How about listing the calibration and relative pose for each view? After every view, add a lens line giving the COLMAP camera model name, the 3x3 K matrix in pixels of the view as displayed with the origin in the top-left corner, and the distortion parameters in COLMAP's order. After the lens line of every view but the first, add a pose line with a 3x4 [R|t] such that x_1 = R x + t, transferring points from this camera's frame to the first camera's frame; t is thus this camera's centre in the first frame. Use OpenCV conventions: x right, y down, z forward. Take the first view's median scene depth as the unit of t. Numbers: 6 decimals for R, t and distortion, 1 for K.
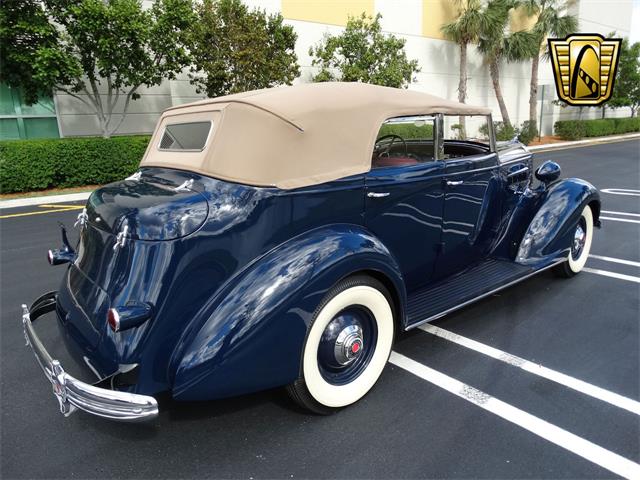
lens RADIAL K [[451.0, 0, 316.4], [0, 451.0, 242.6], [0, 0, 1]] dist [0.001301, 0.003274]
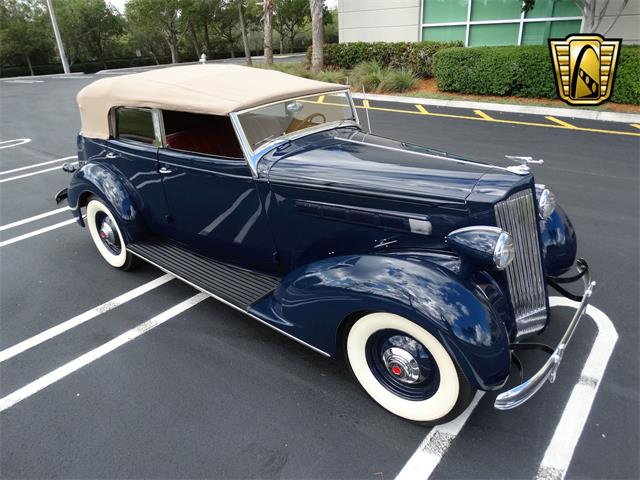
lens RADIAL K [[456.3, 0, 320.0], [0, 456.3, 240.0], [0, 0, 1]] dist [-0.002159, -0.005607]
pose [[0.237022, 0.430830, -0.870750, 0.409613], [-0.212484, 0.897580, 0.386265, -0.132437], [0.947983, 0.093467, 0.304291, 0.255316]]
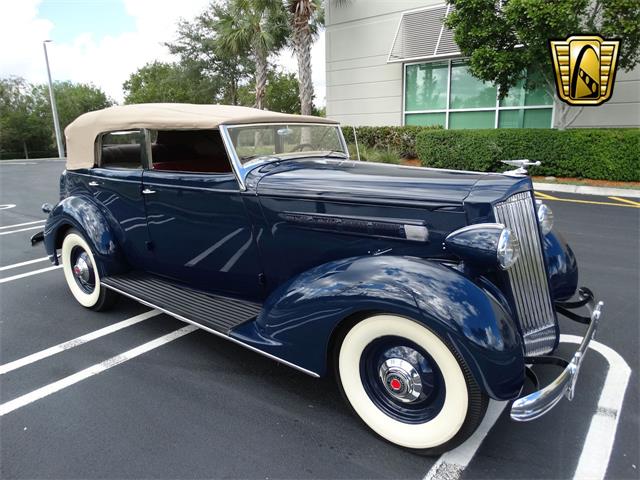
lens RADIAL K [[456.7, 0, 320.2], [0, 456.7, 243.4], [0, 0, 1]] dist [-0.003002, -0.002417]
pose [[0.261769, 0.263169, -0.928557, 0.409578], [-0.233510, 0.950791, 0.203642, -0.083088], [0.936456, 0.163521, 0.310340, 0.264099]]
